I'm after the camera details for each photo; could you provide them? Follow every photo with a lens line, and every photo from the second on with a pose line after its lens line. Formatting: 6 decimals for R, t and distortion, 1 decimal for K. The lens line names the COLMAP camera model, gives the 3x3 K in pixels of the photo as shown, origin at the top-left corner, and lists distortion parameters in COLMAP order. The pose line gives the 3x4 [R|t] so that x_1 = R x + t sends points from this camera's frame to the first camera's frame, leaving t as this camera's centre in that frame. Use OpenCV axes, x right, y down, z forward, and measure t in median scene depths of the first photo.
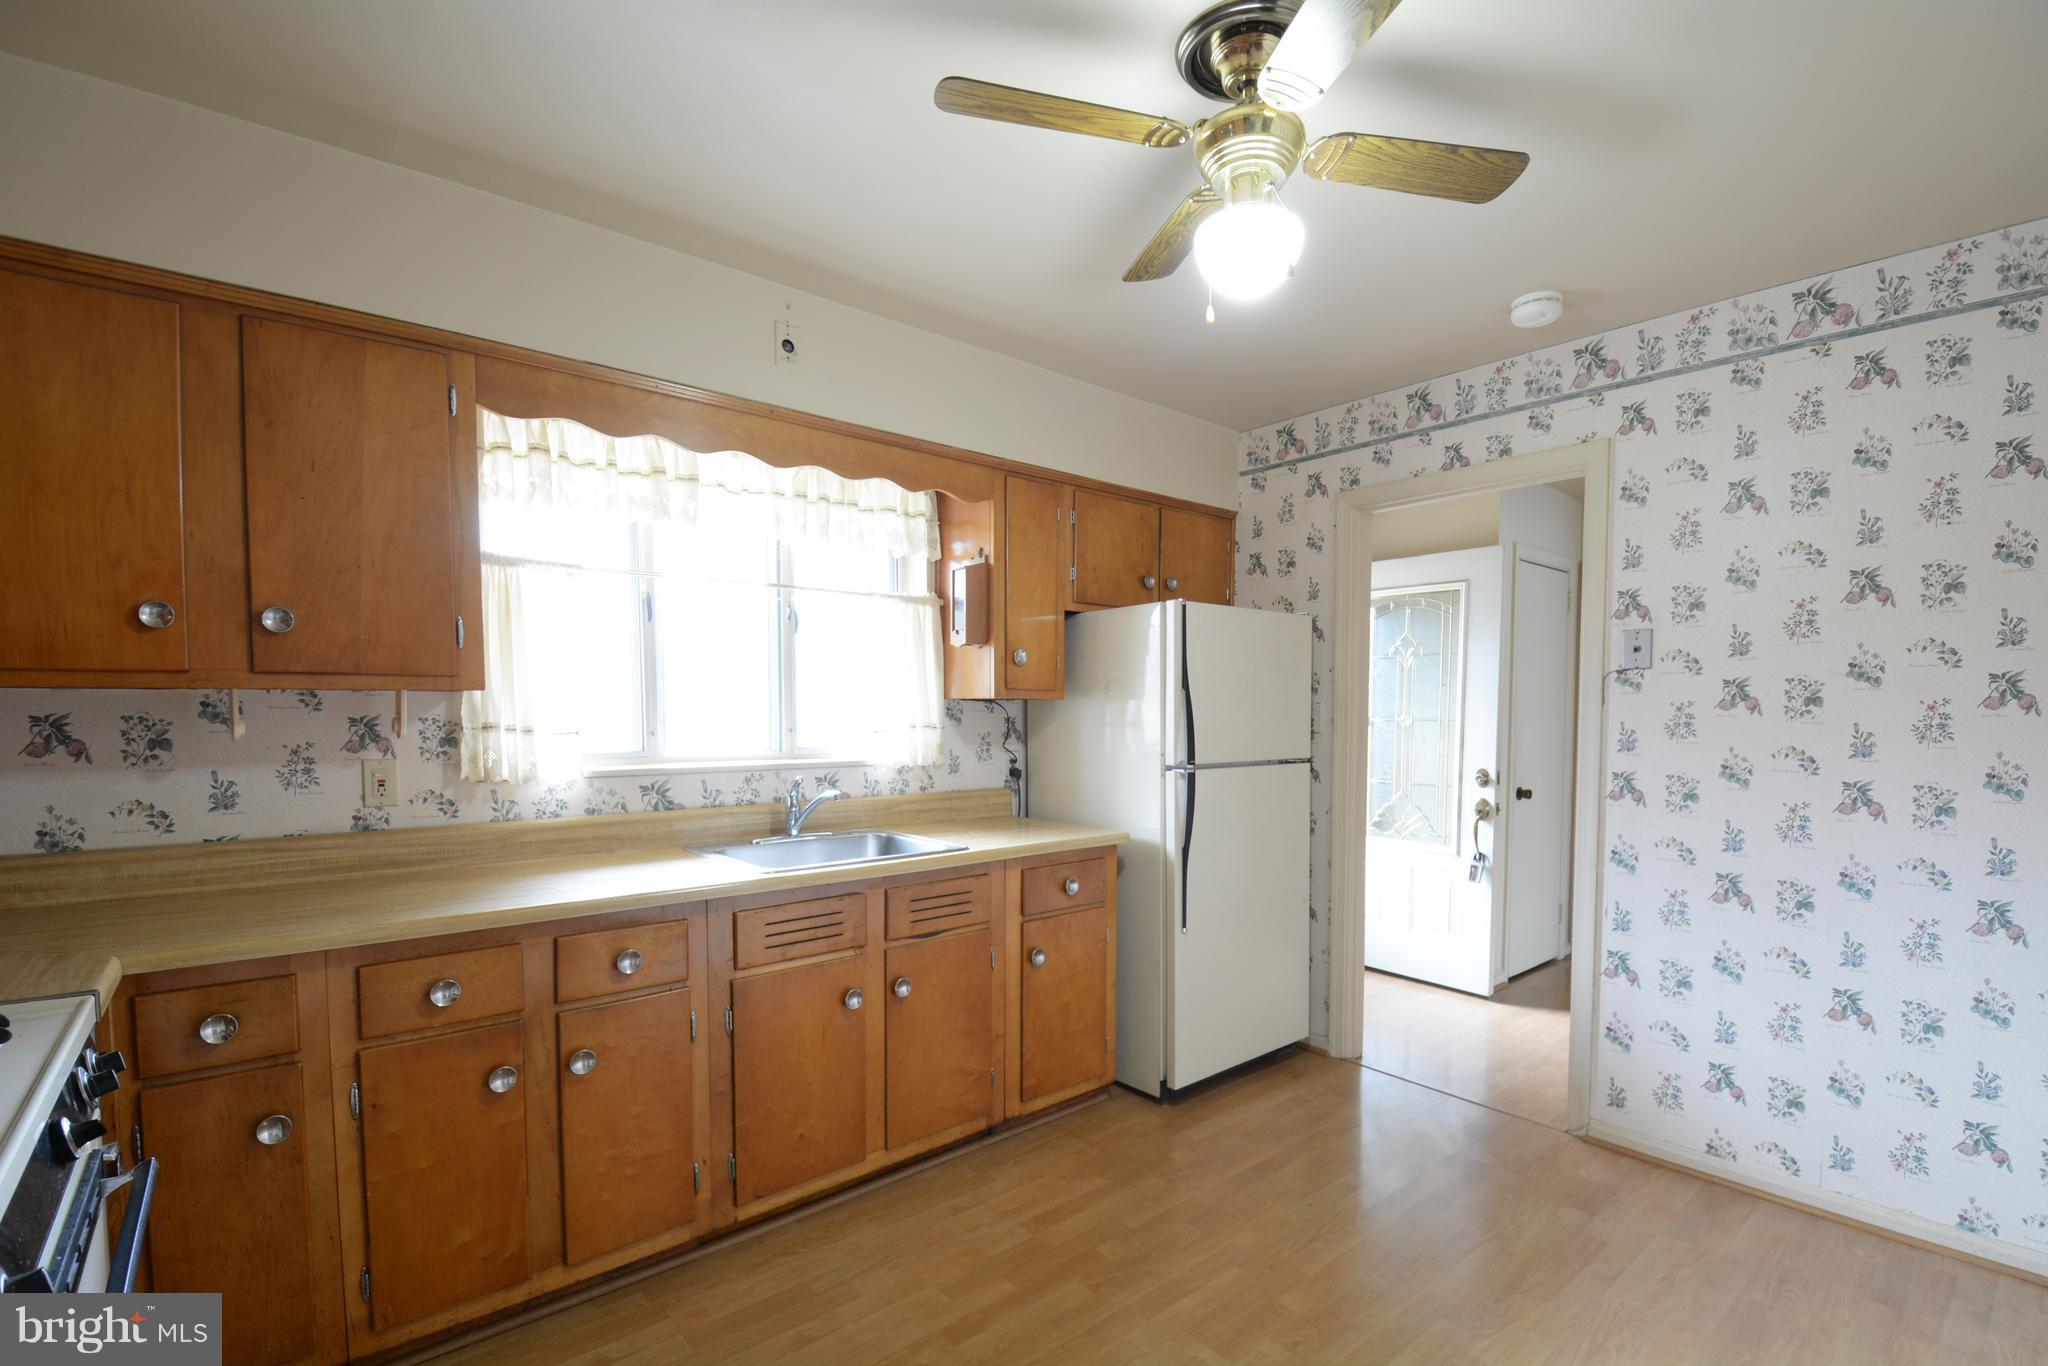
lens RADIAL K [[916.4, 0, 1052.0], [0, 916.4, 757.6], [0, 0, 1]] dist [0.018280, -0.024907]
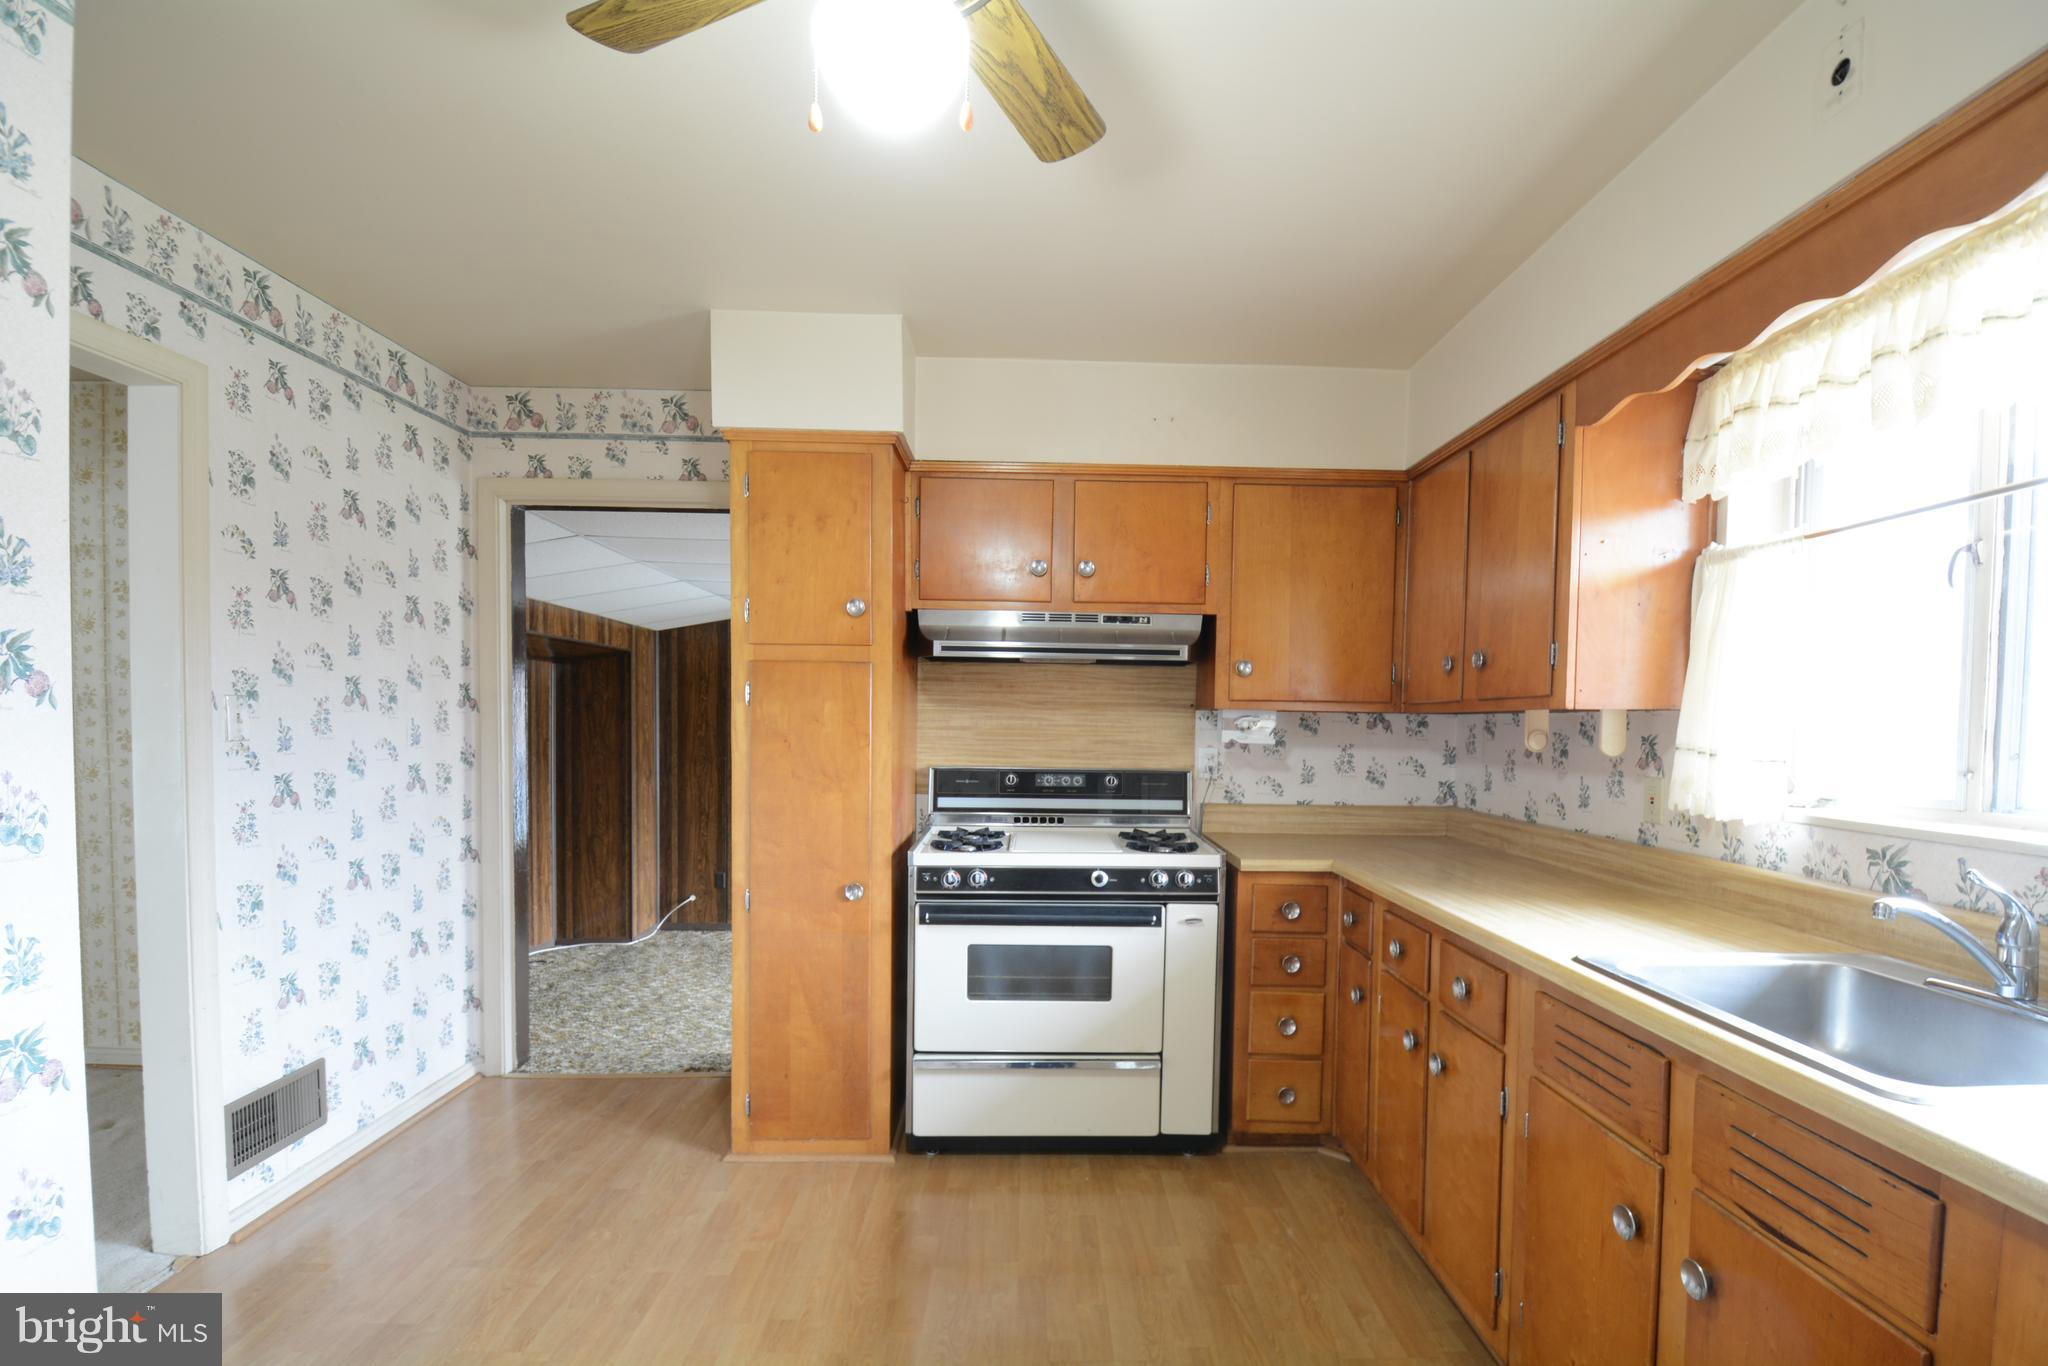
lens RADIAL K [[916.4, 0, 1052.0], [0, 916.4, 757.6], [0, 0, 1]] dist [0.018280, -0.024907]
pose [[-0.636464, 0.020235, -0.771041, 0.442333], [-0.053995, 0.996034, 0.070711, -0.051084], [0.769414, 0.086638, -0.632847, 1.020315]]
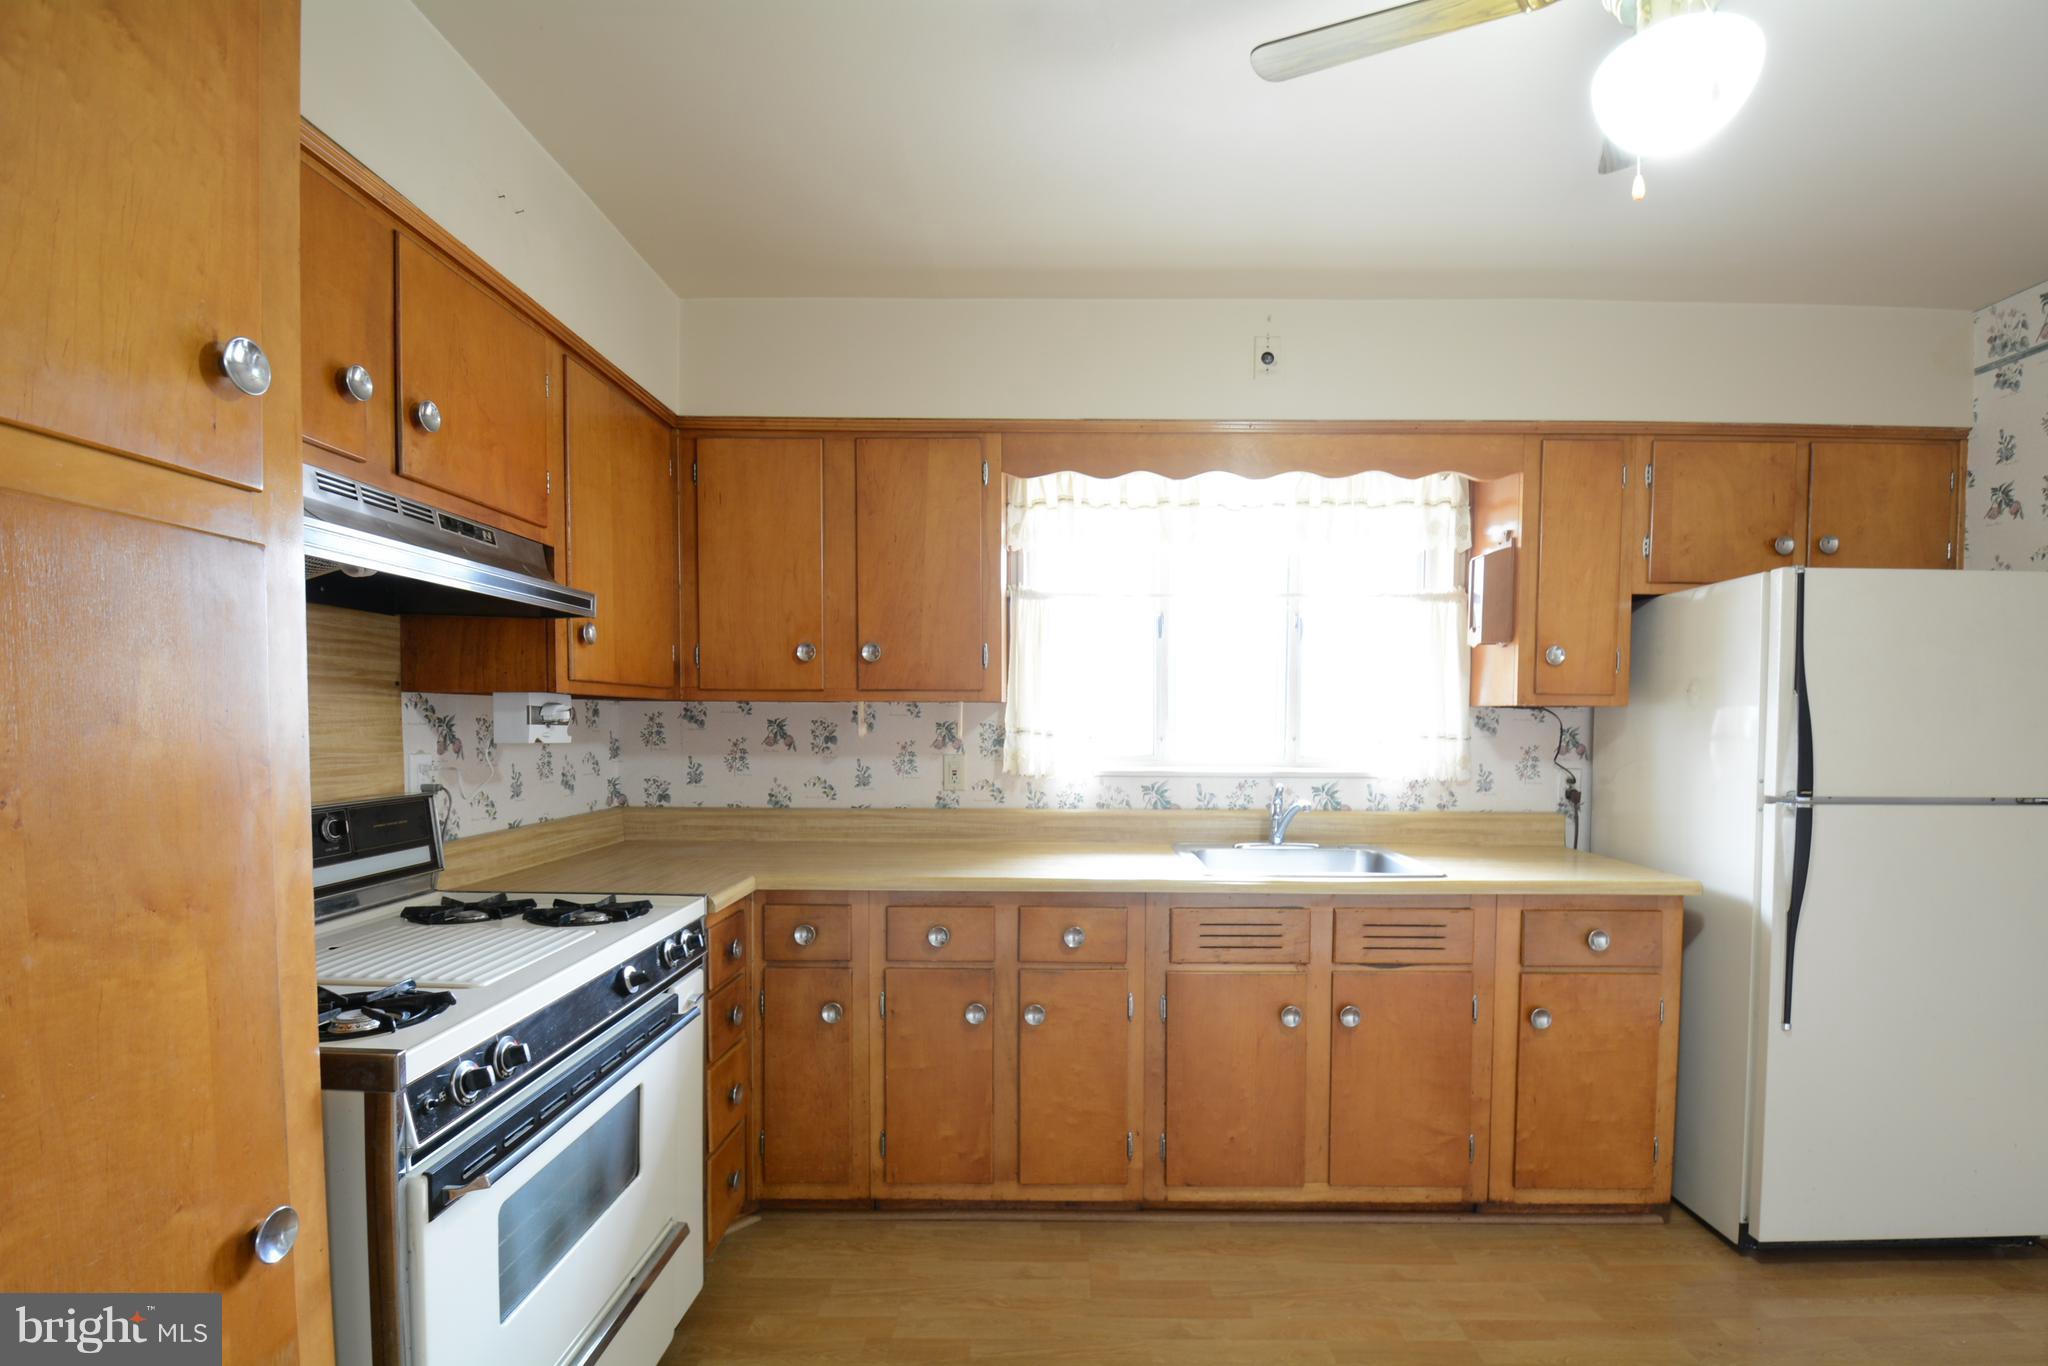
lens RADIAL K [[916.4, 0, 1052.0], [0, 916.4, 757.6], [0, 0, 1]] dist [0.018280, -0.024907]
pose [[0.751588, 0.031598, -0.658875, 0.215432], [-0.037975, 0.999268, 0.004603, -0.004616], [0.658538, 0.021561, 0.752238, 0.094291]]
